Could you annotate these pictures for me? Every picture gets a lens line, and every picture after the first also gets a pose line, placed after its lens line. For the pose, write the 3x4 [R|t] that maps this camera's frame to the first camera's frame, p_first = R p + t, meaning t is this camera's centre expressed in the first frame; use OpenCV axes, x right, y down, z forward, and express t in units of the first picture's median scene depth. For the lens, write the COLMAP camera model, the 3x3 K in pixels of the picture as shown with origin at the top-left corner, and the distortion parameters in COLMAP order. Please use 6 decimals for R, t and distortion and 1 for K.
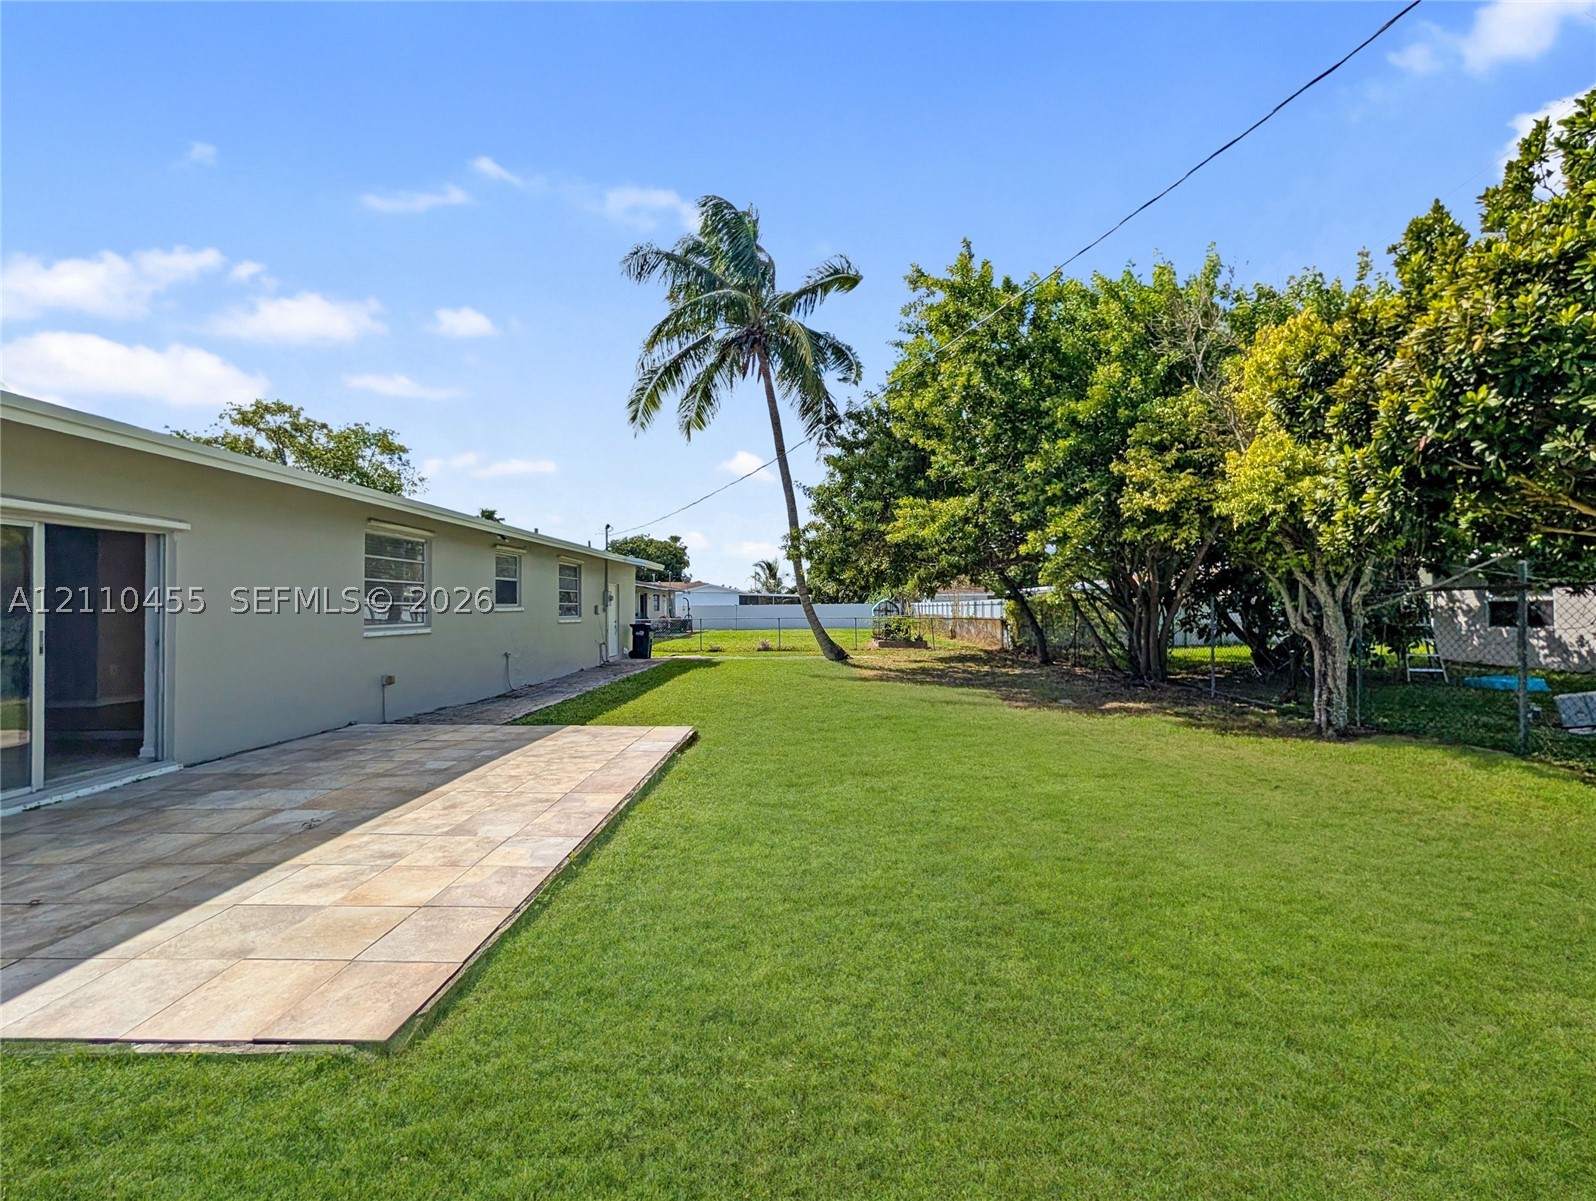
lens RADIAL K [[626.2, 0, 798.0], [0, 626.2, 600.5], [0, 0, 1]] dist [0.002319, 0.000435]
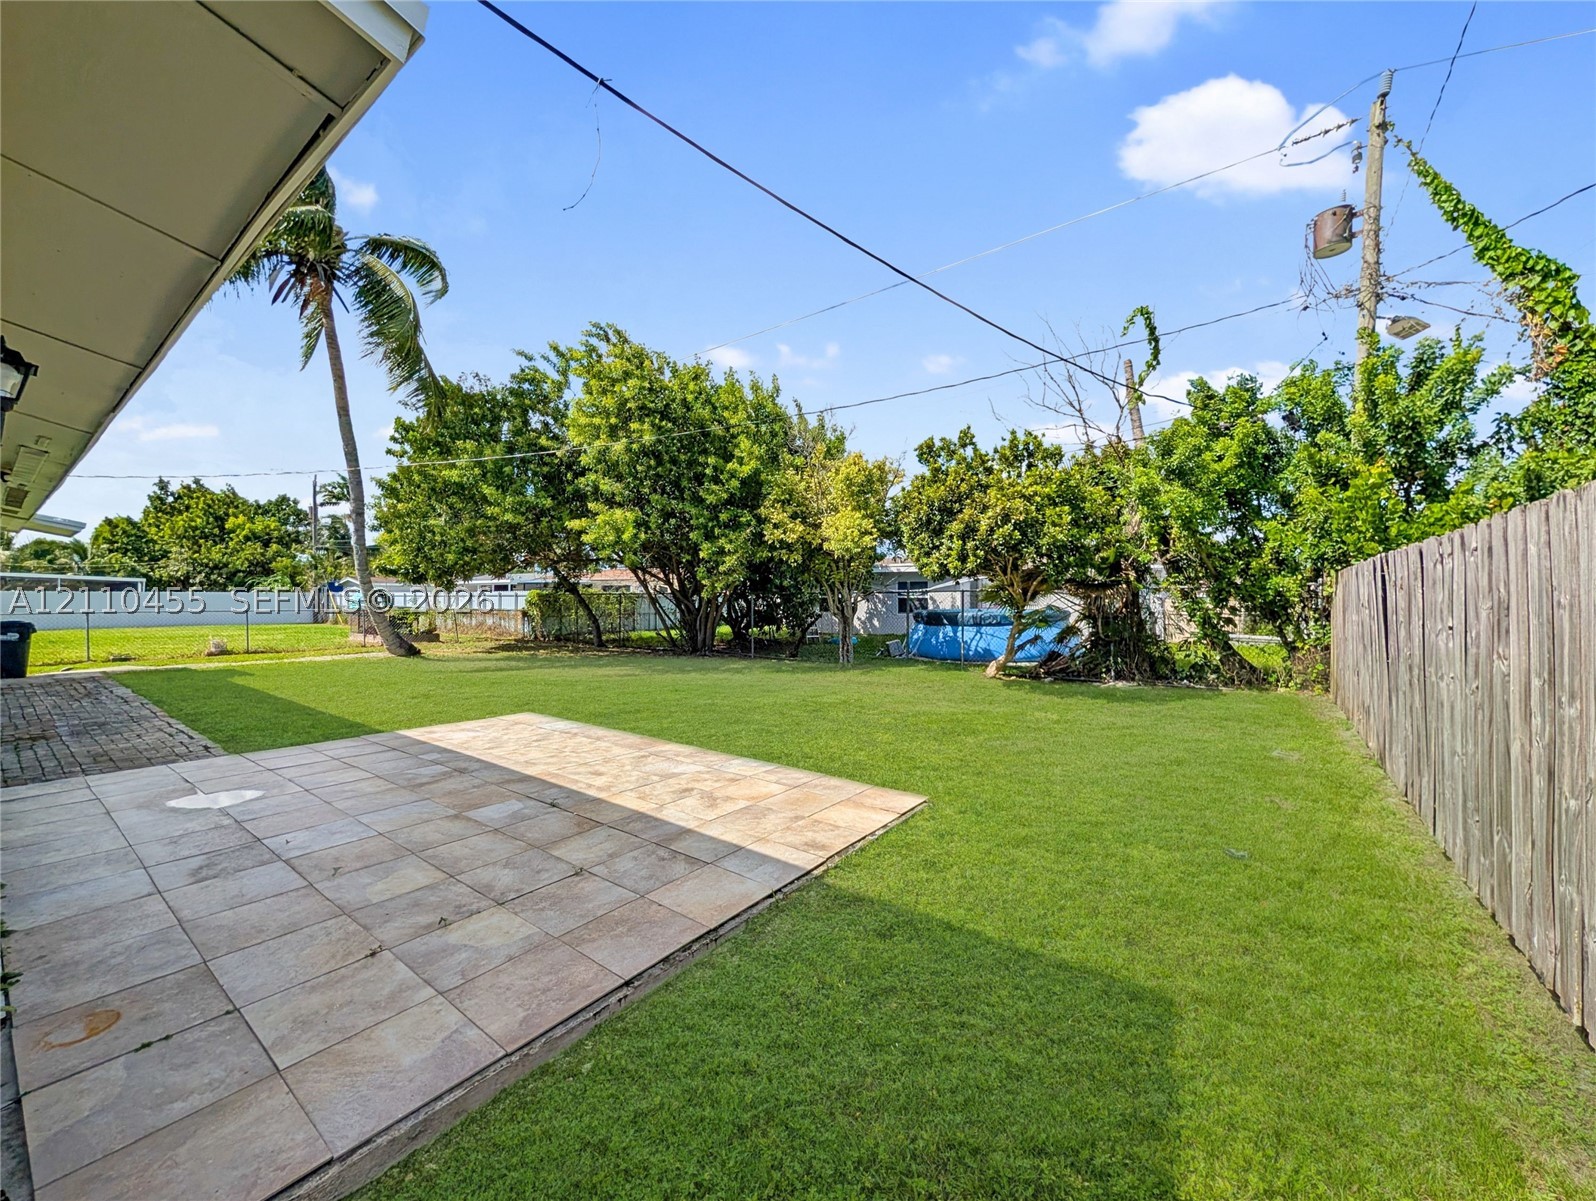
lens RADIAL K [[626.2, 0, 798.0], [0, 626.2, 600.5], [0, 0, 1]] dist [0.002319, 0.000435]
pose [[0.571292, 0.006444, 0.820722, -1.170390], [-0.017072, 0.999846, 0.004034, 0.004919], [-0.820569, -0.016316, 0.571314, 0.057760]]
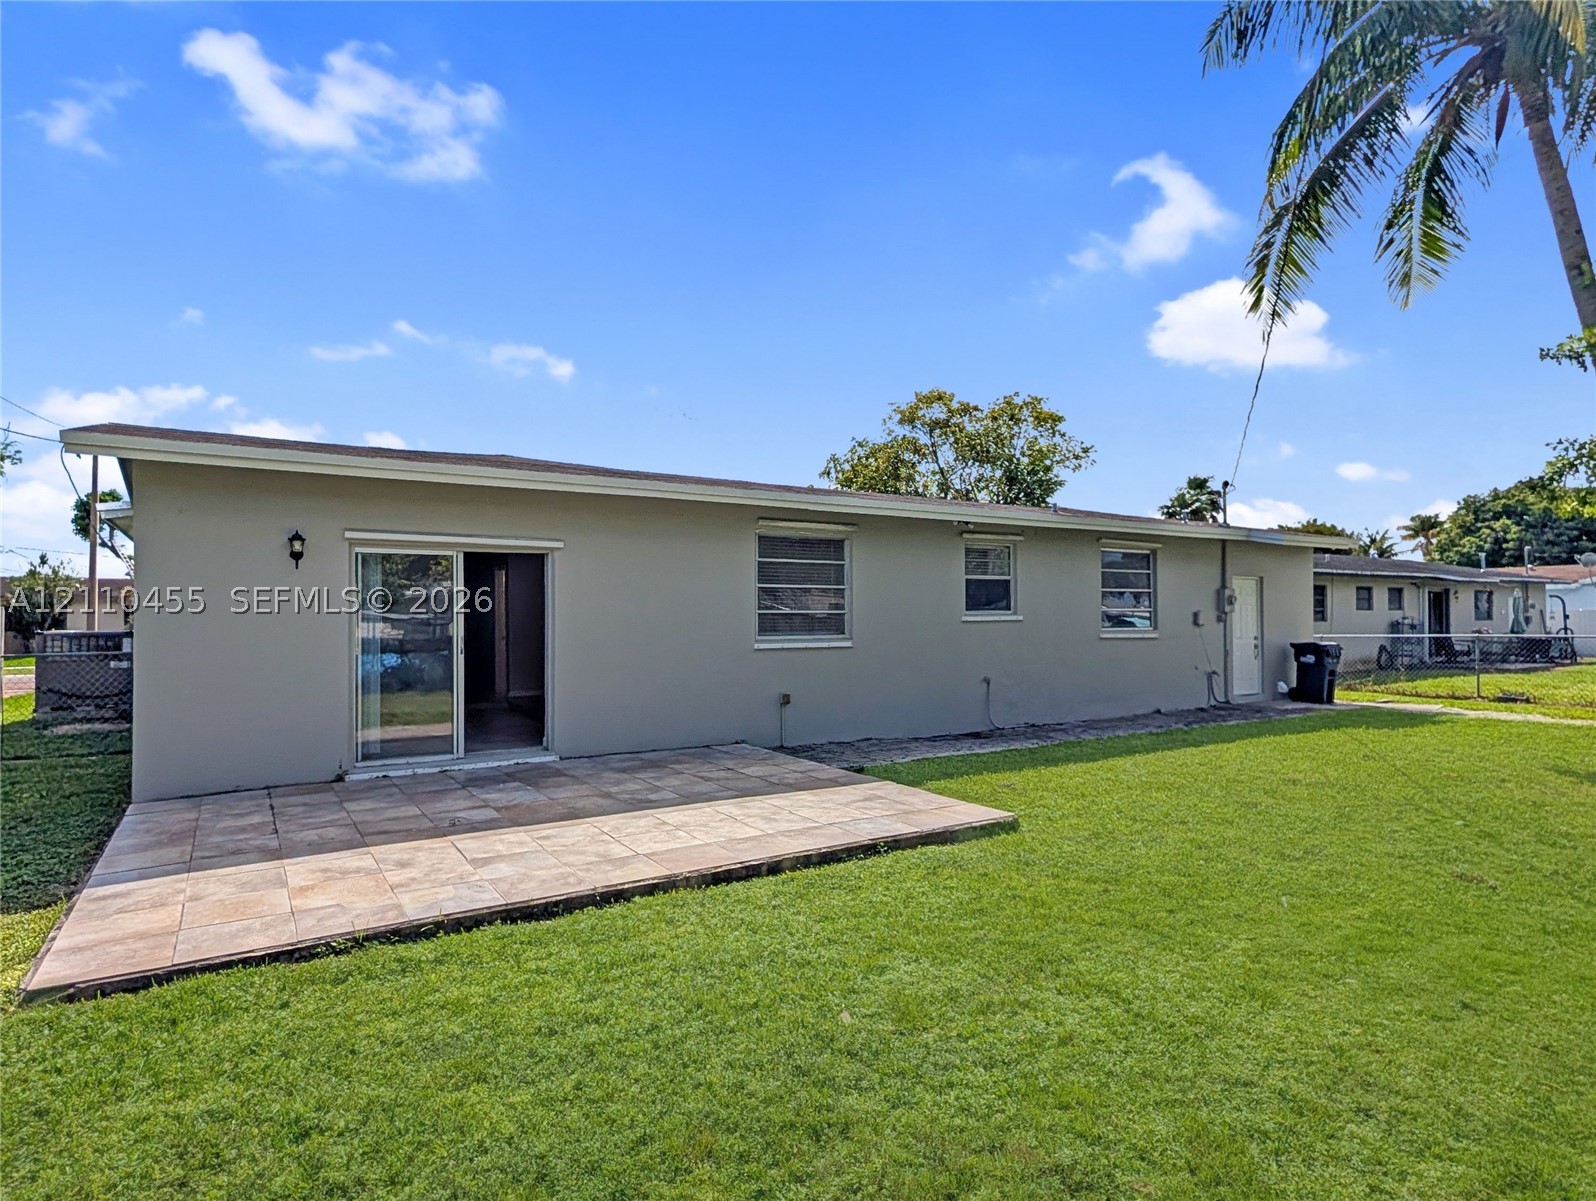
lens RADIAL K [[887.7, 0, 798.0], [0, 887.7, 600.5], [0, 0, 1]] dist [0.012706, 0.001590]
pose [[0.549450, -0.016267, -0.835369, 0.665555], [0.012270, 0.999860, -0.011399, 0.005816], [0.835437, -0.003987, 0.549572, 0.551456]]
